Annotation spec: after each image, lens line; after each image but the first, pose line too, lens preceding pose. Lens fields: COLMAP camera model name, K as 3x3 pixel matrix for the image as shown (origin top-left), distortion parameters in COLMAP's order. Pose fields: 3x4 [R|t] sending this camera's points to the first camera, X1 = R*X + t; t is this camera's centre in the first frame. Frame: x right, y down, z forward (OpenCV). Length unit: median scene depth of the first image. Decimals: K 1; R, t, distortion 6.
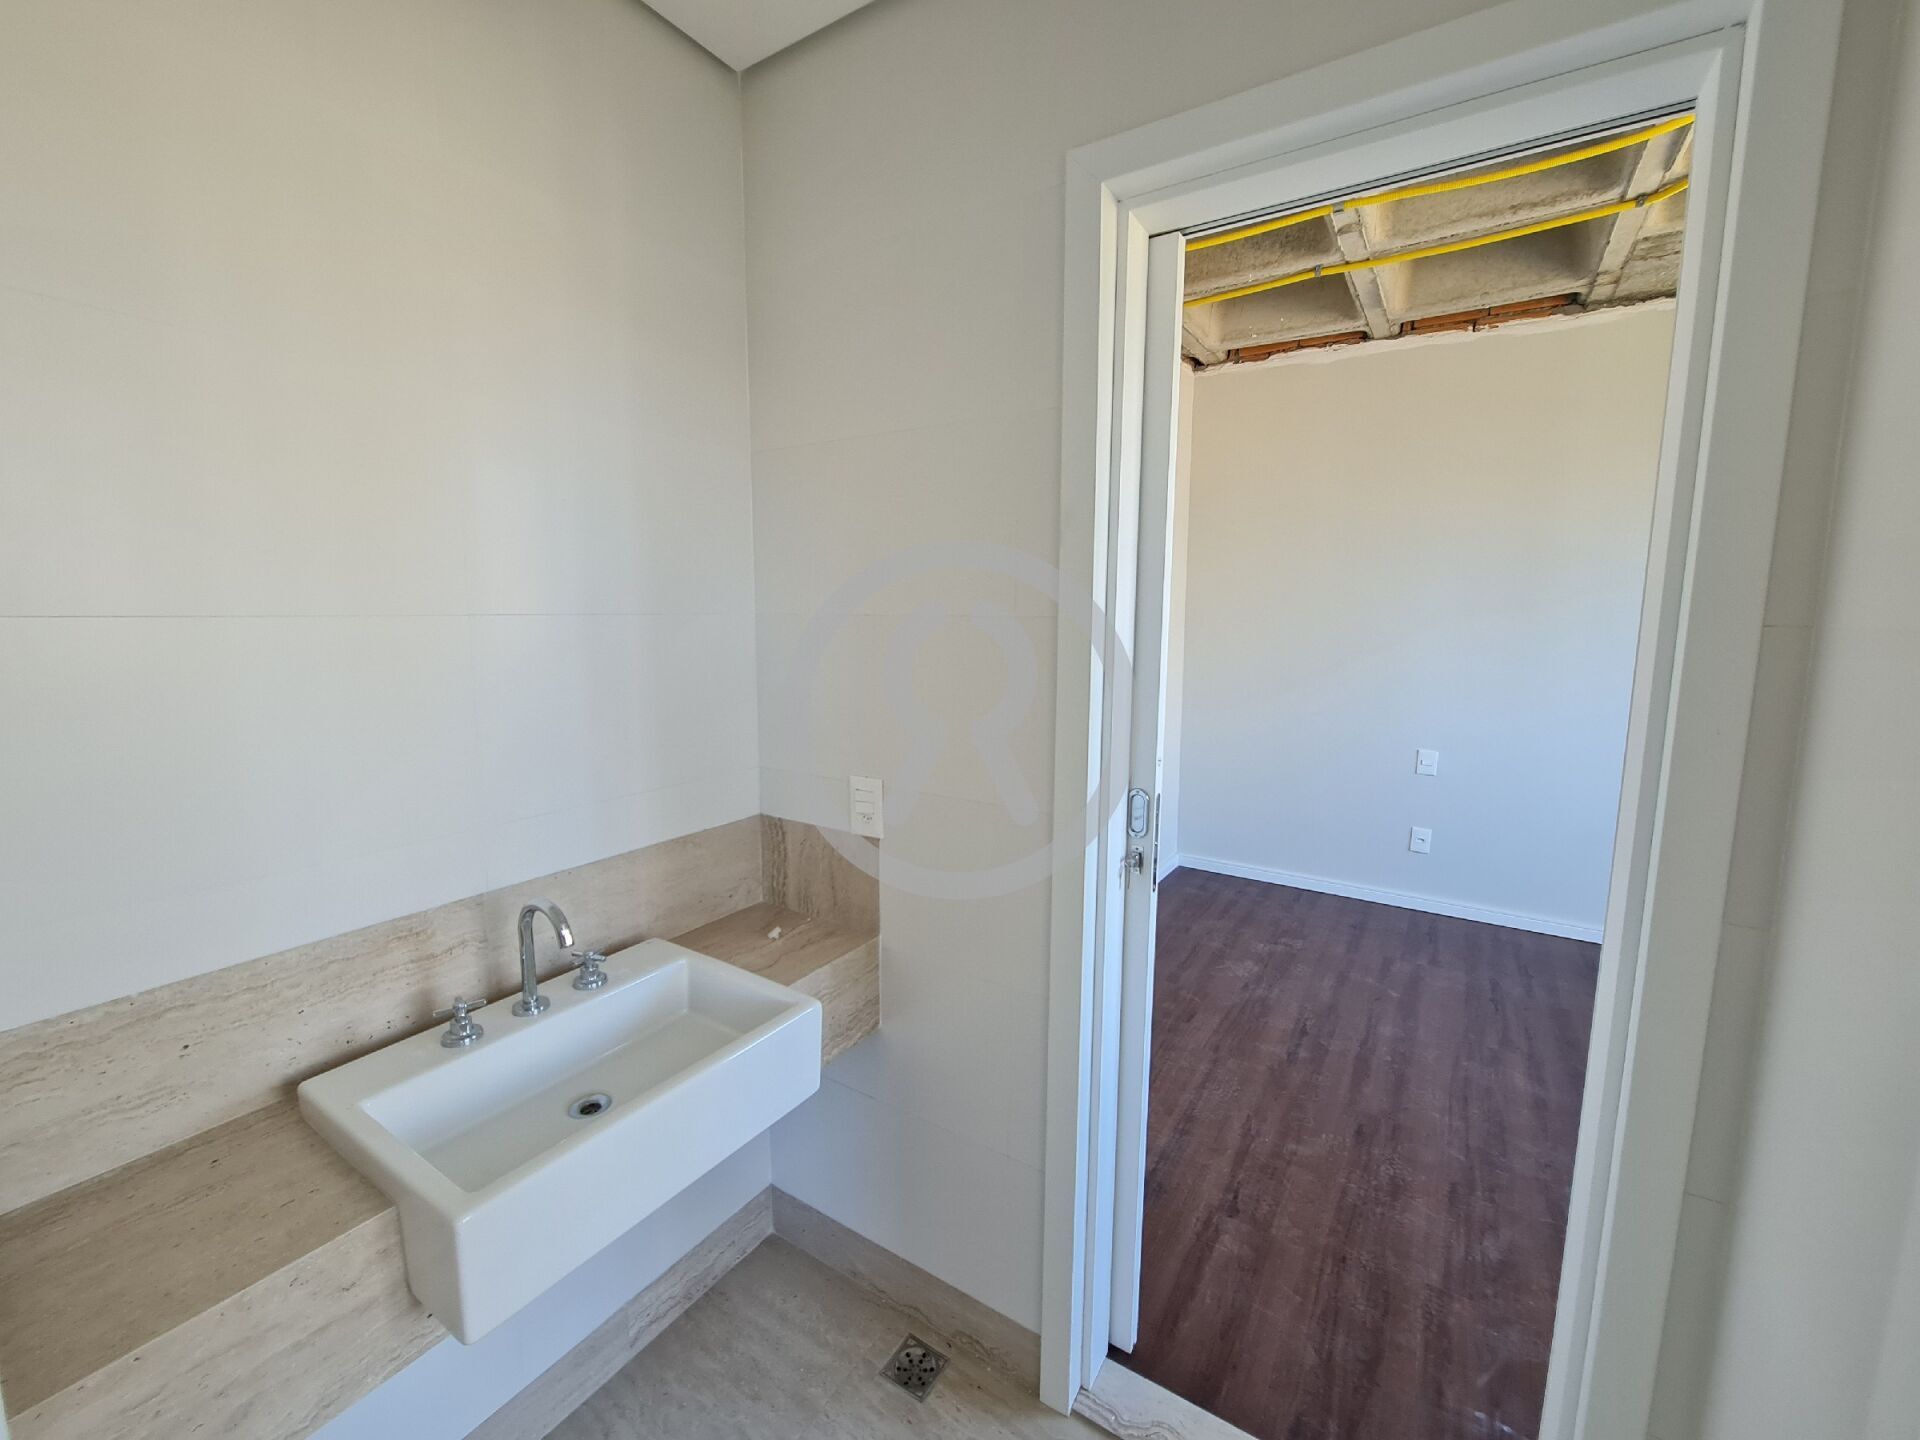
lens RADIAL K [[780.9, 0, 960.3], [0, 780.9, 717.6], [0, 0, 1]] dist [-0.001287, 0.000367]
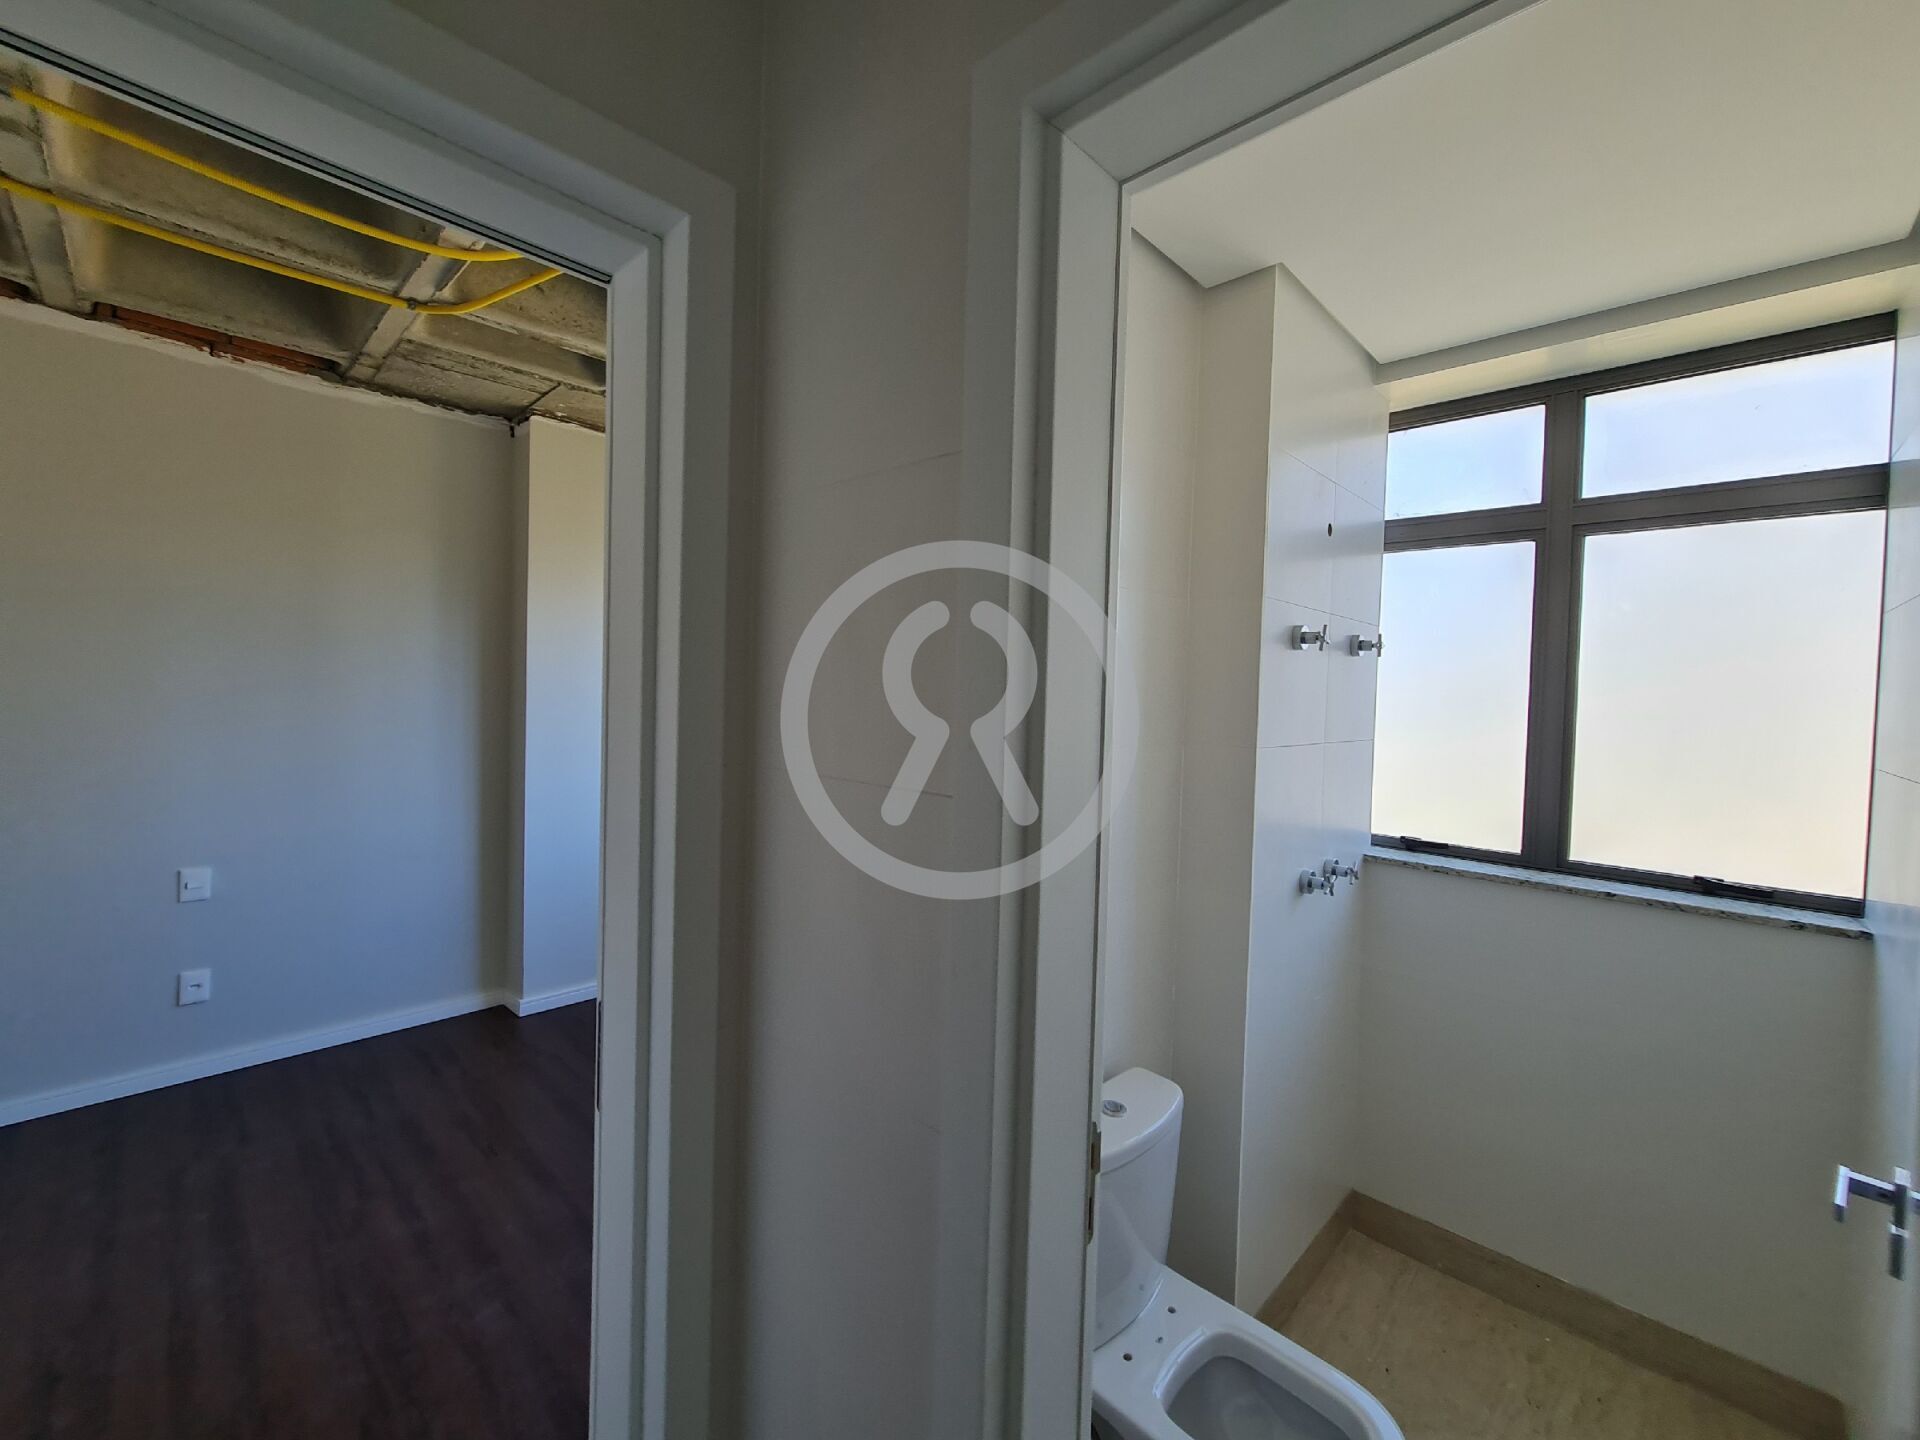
lens RADIAL K [[780.9, 0, 962.1], [0, 780.9, 717.8], [0, 0, 1]] dist [-0.001287, 0.000367]
pose [[0.192865, -0.032789, 0.980677, -0.008779], [0.102907, 0.994606, 0.013016, -0.049848], [-0.975814, 0.098408, 0.195199, 0.119388]]
